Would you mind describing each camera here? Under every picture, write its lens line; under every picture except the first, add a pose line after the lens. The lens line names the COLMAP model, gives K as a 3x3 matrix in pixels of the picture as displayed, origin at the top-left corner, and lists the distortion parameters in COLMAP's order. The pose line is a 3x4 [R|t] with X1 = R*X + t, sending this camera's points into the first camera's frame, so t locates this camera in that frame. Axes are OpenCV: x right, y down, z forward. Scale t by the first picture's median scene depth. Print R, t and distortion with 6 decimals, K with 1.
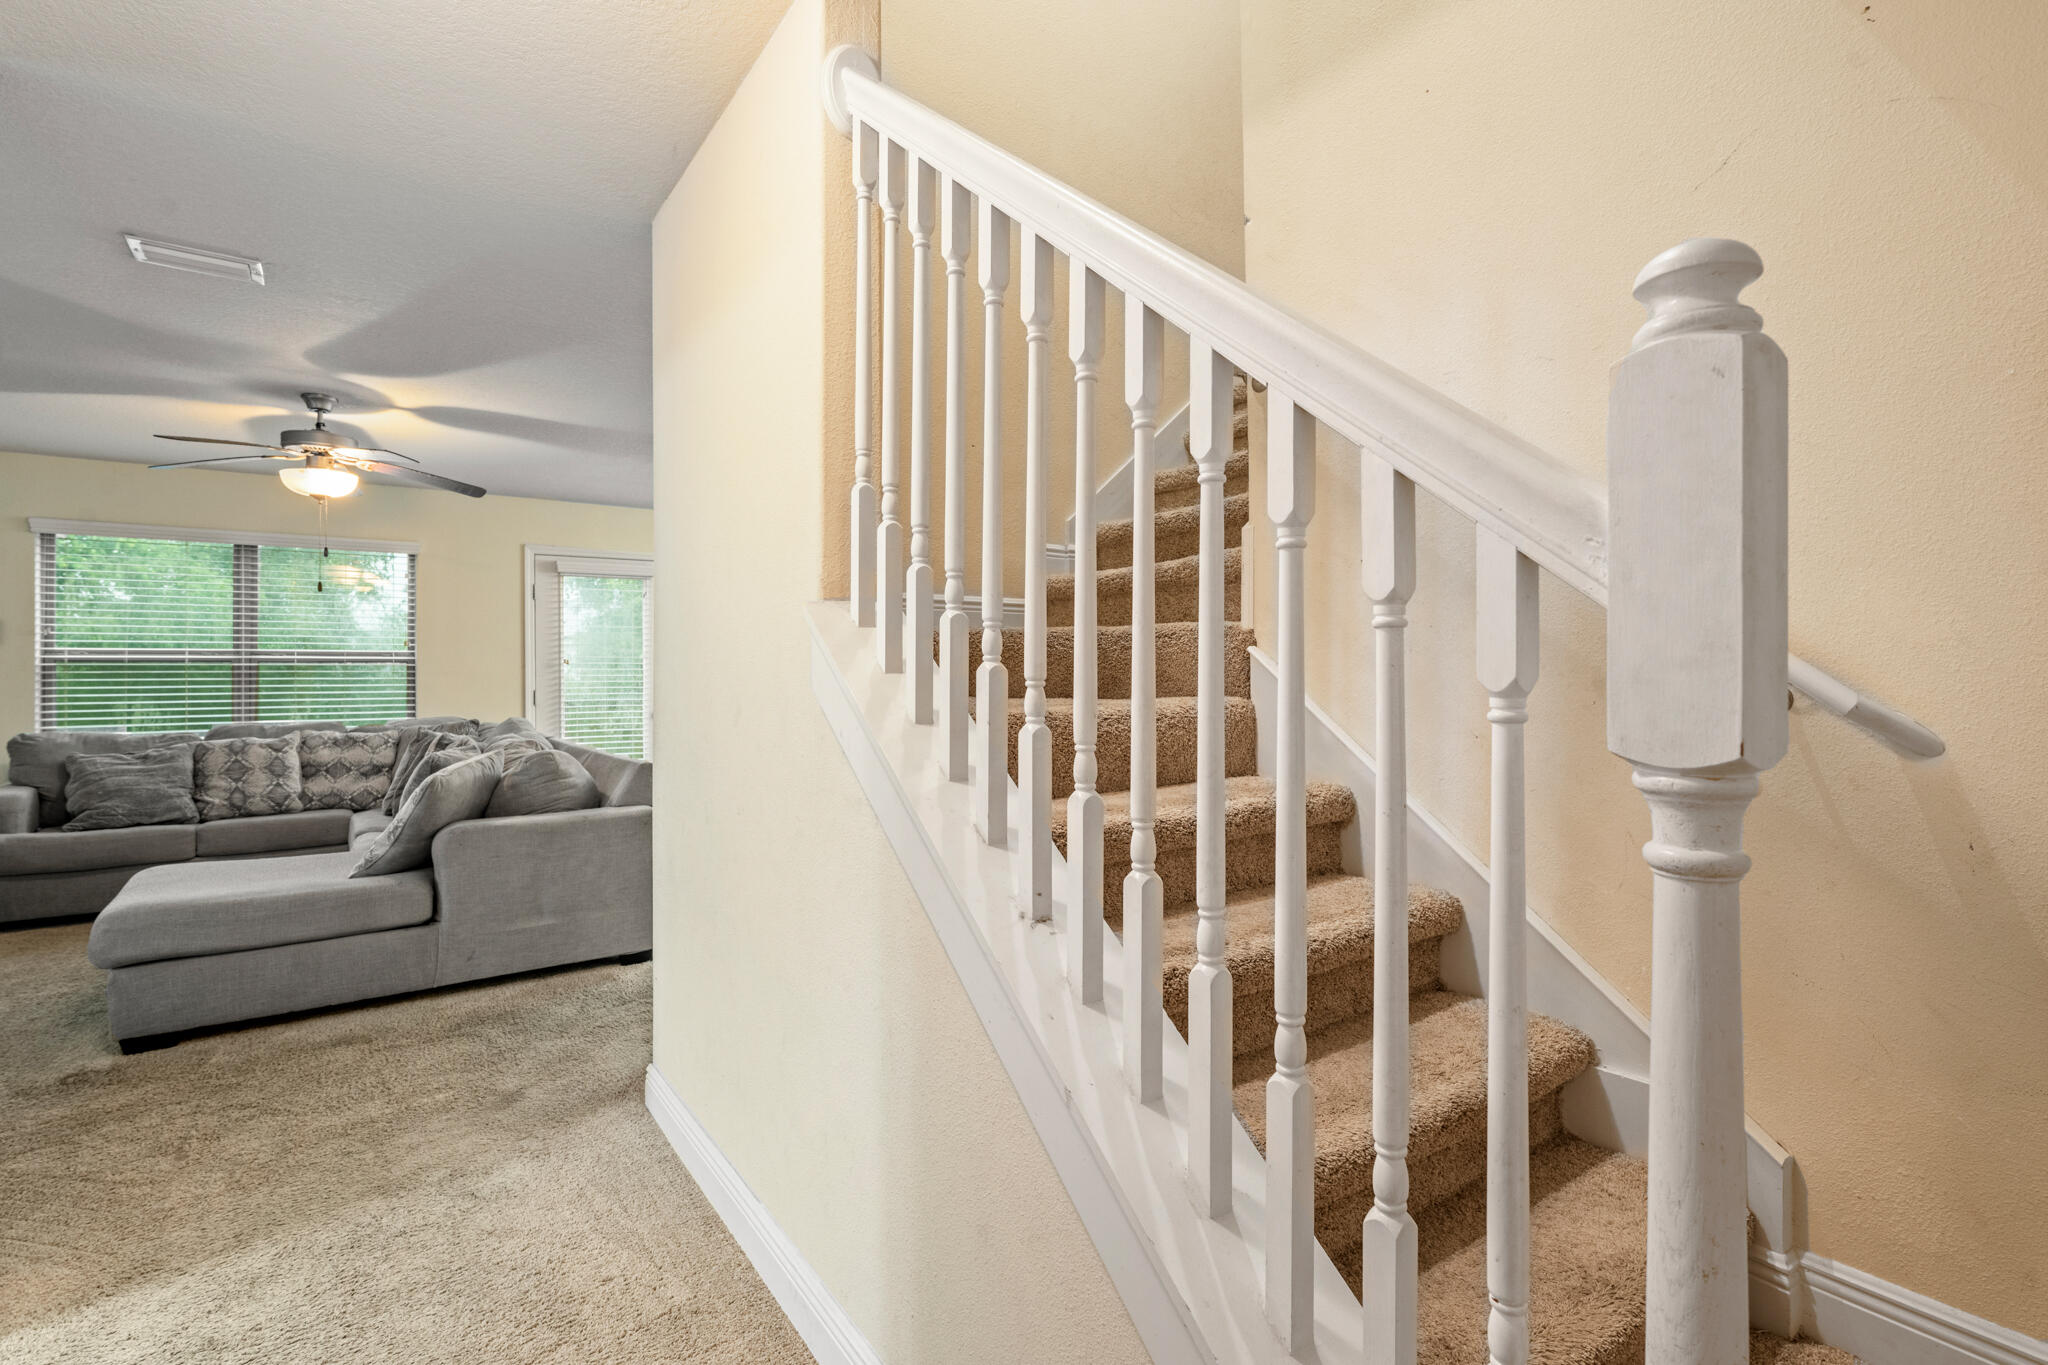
lens RADIAL K [[969.4, 0, 1034.6], [0, 969.4, 660.4], [0, 0, 1]] dist [0.002622, -0.000174]
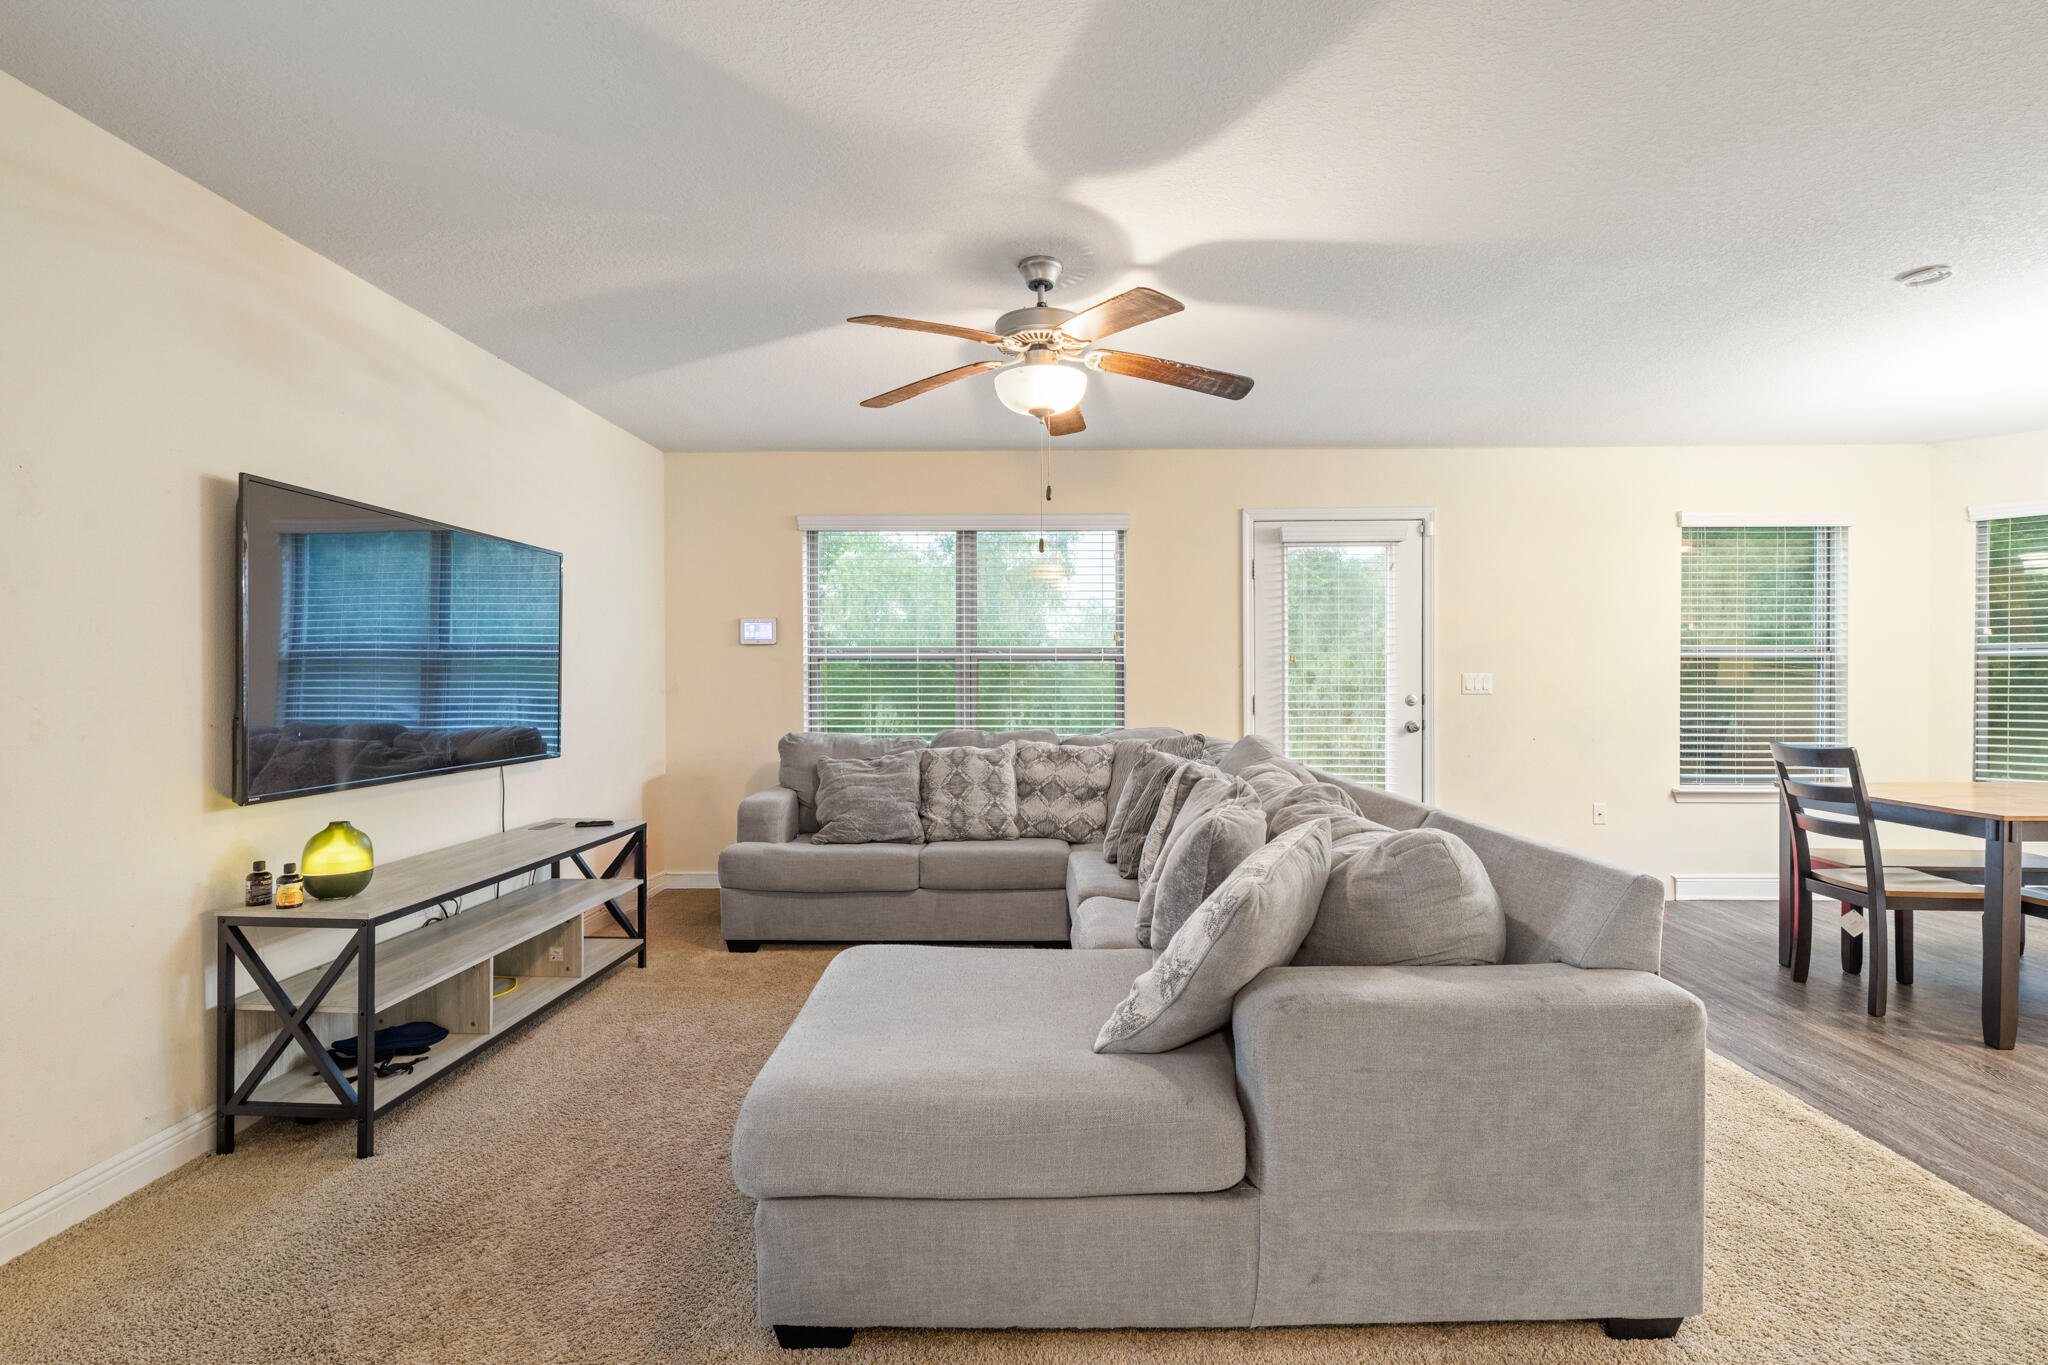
lens RADIAL K [[916.1, 0, 1027.8], [0, 916.1, 674.8], [0, 0, 1]] dist [0.001834, 0.000416]
pose [[0.809508, 0.004216, -0.587093, -0.293899], [0.003469, 0.999922, 0.011964, 0.006070], [0.587098, -0.011722, 0.809431, 0.379509]]
